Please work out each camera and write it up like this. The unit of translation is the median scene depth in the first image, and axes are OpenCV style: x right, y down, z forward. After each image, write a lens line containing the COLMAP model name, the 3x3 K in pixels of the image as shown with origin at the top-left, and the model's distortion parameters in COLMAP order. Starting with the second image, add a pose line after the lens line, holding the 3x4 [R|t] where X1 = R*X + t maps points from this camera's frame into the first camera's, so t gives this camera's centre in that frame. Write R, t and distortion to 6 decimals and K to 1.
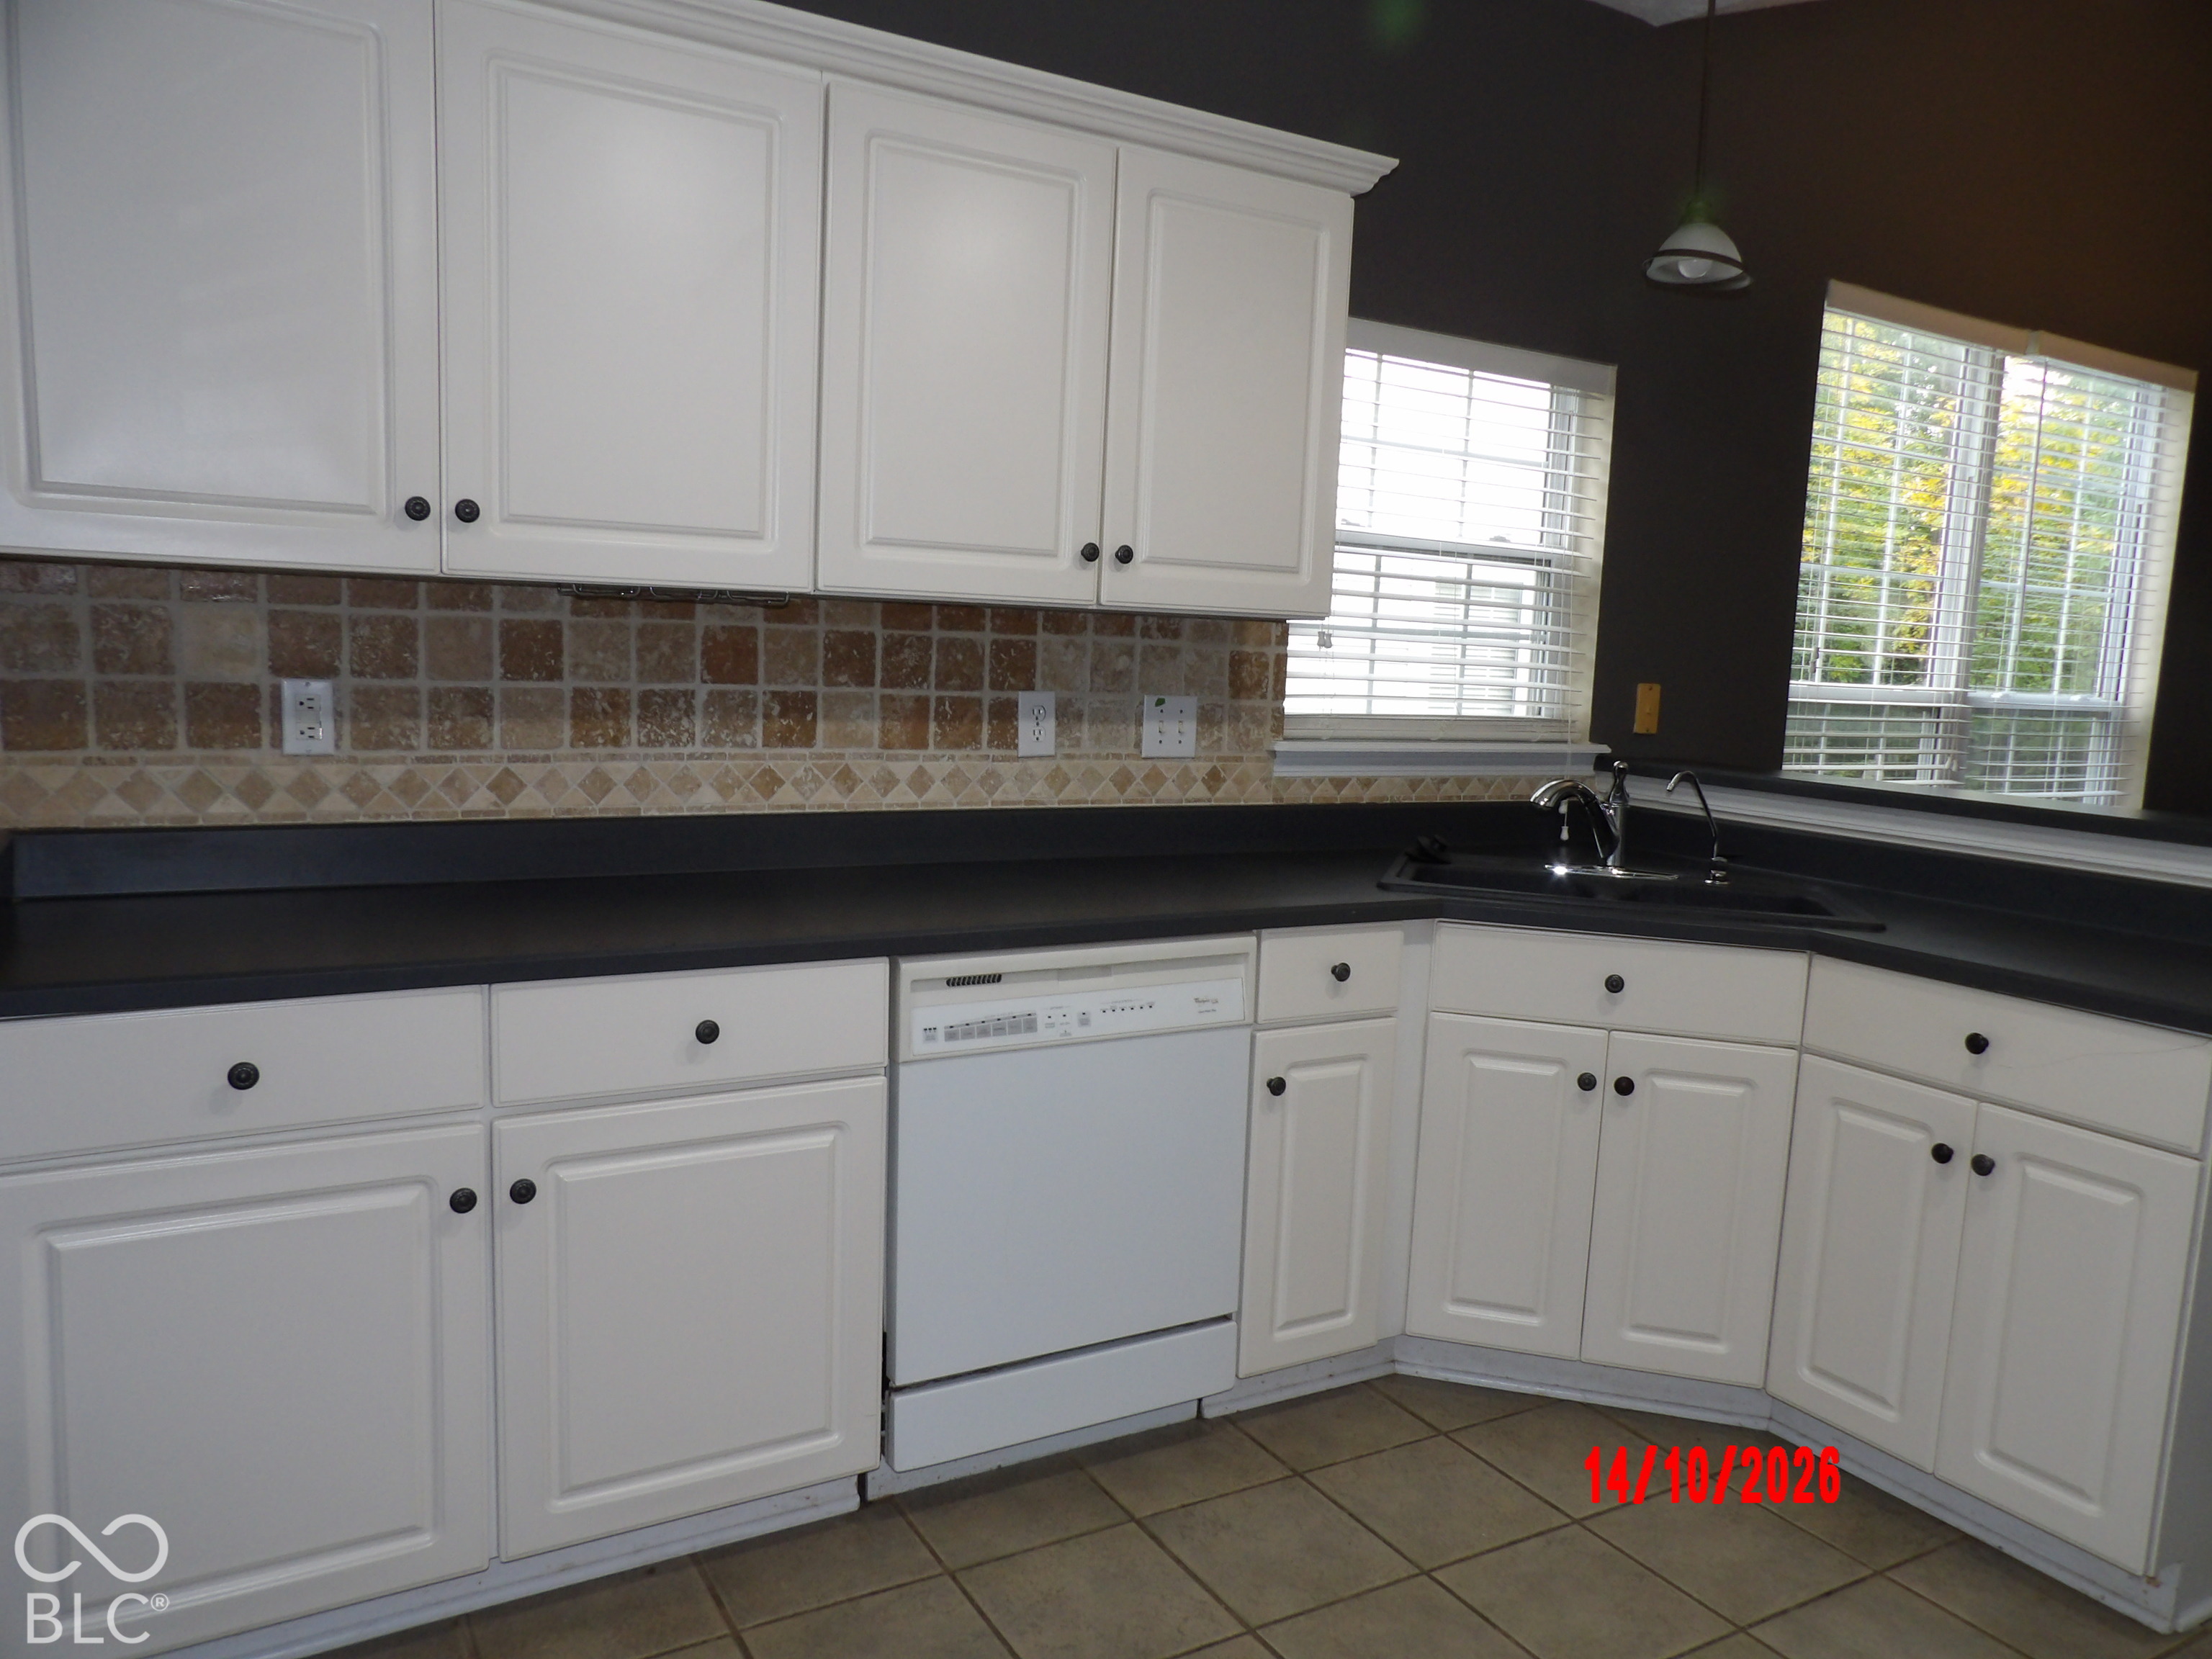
lens RADIAL K [[1571.2, 0, 1095.6], [0, 1571.2, 815.8], [0, 0, 1]] dist [-0.039333, 0.054743]
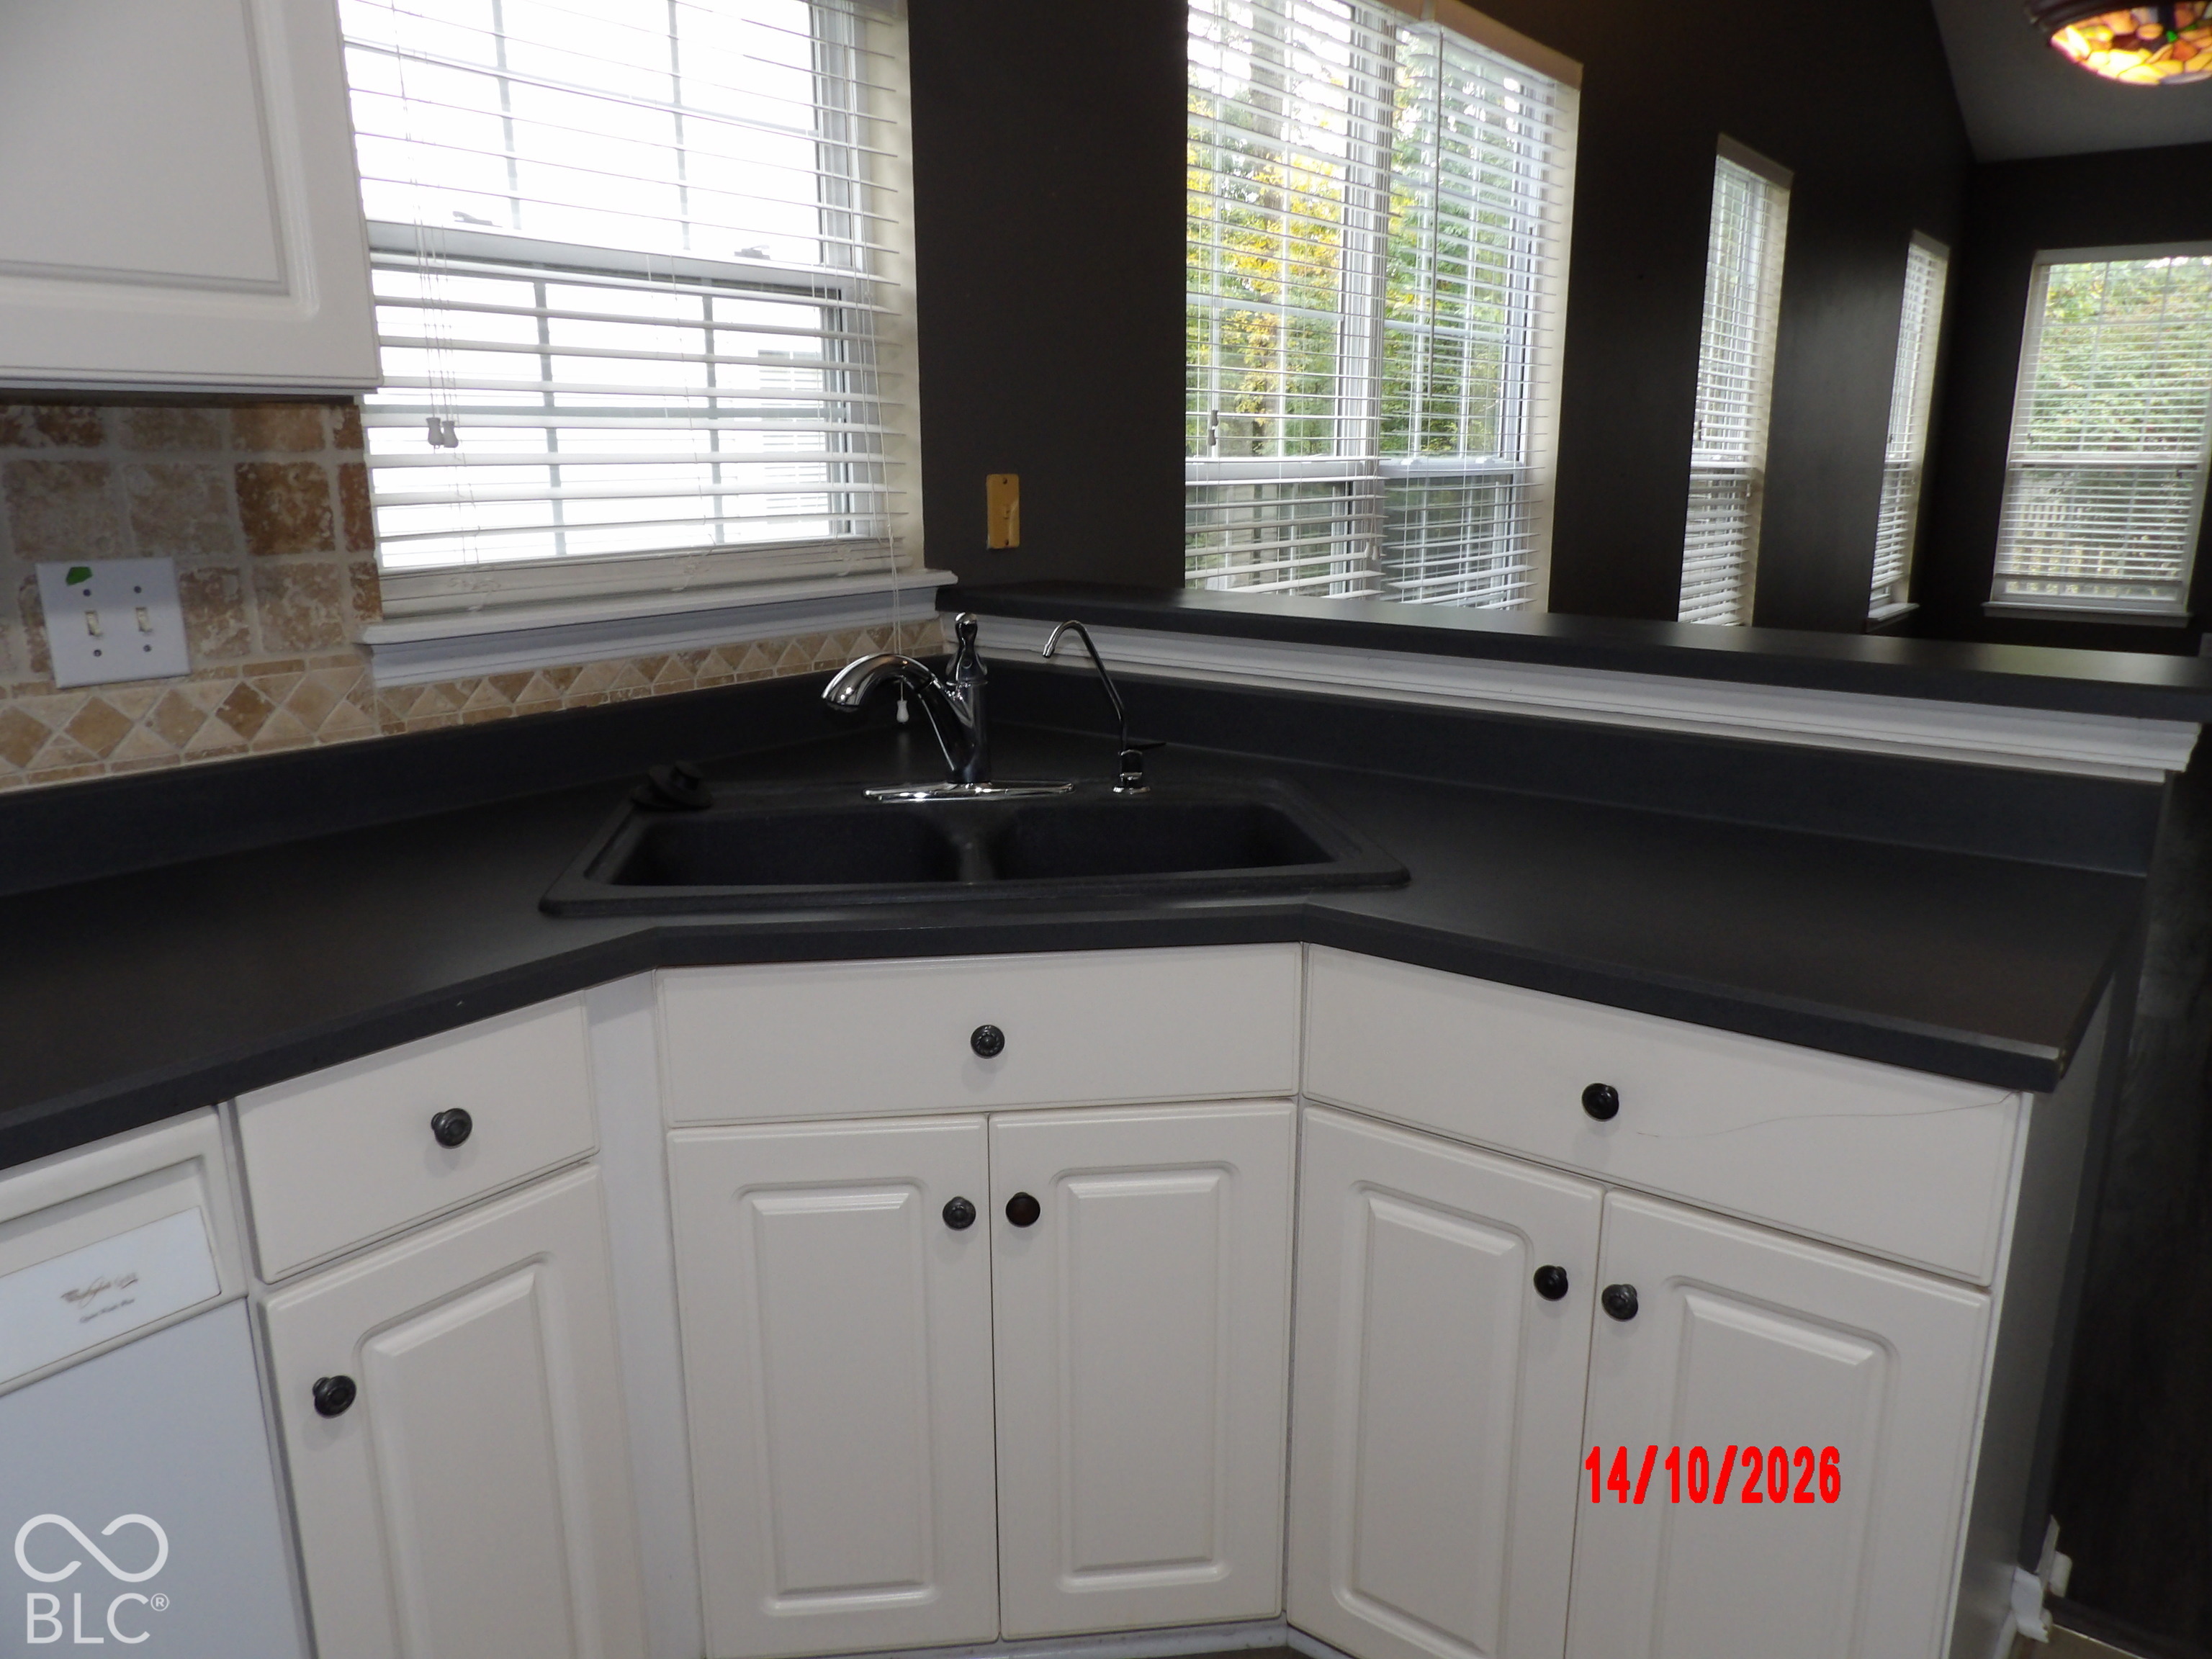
lens RADIAL K [[1571.2, 0, 1095.6], [0, 1571.2, 815.8], [0, 0, 1]] dist [-0.039333, 0.054743]
pose [[0.922798, -0.135464, 0.360685, 0.141137], [0.087752, 0.985445, 0.145597, -0.038141], [-0.375158, -0.102706, 0.921253, 0.384585]]
